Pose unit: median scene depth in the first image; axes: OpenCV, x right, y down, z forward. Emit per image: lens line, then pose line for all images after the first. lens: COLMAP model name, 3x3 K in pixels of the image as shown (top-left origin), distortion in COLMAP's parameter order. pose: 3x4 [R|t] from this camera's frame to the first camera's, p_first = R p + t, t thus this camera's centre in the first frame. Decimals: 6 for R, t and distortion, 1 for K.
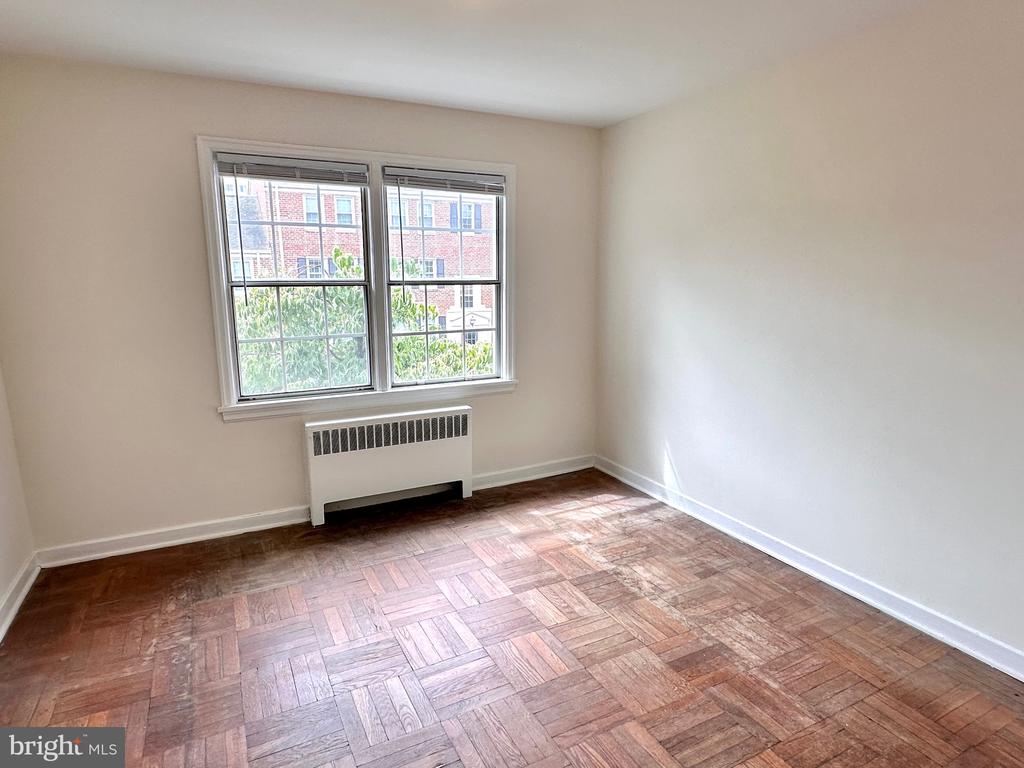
lens RADIAL K [[610.0, 0, 529.9], [0, 610.0, 398.2], [0, 0, 1]] dist [-0.010904, -0.003788]
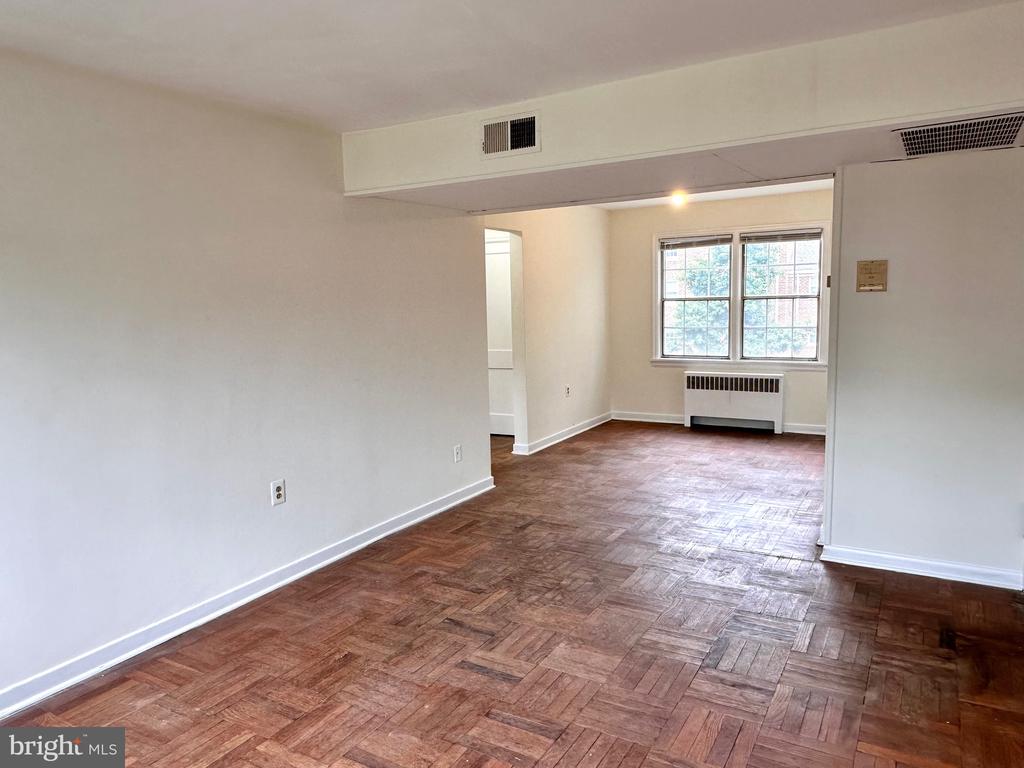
lens RADIAL K [[699.2, 0, 507.5], [0, 699.2, 388.7], [0, 0, 1]] dist [0.000137, 0.009073]
pose [[0.488020, 0.104156, -0.866596, 1.273635], [-0.142838, 0.989000, 0.038429, 0.090944], [0.861065, 0.105028, 0.497529, -0.577868]]
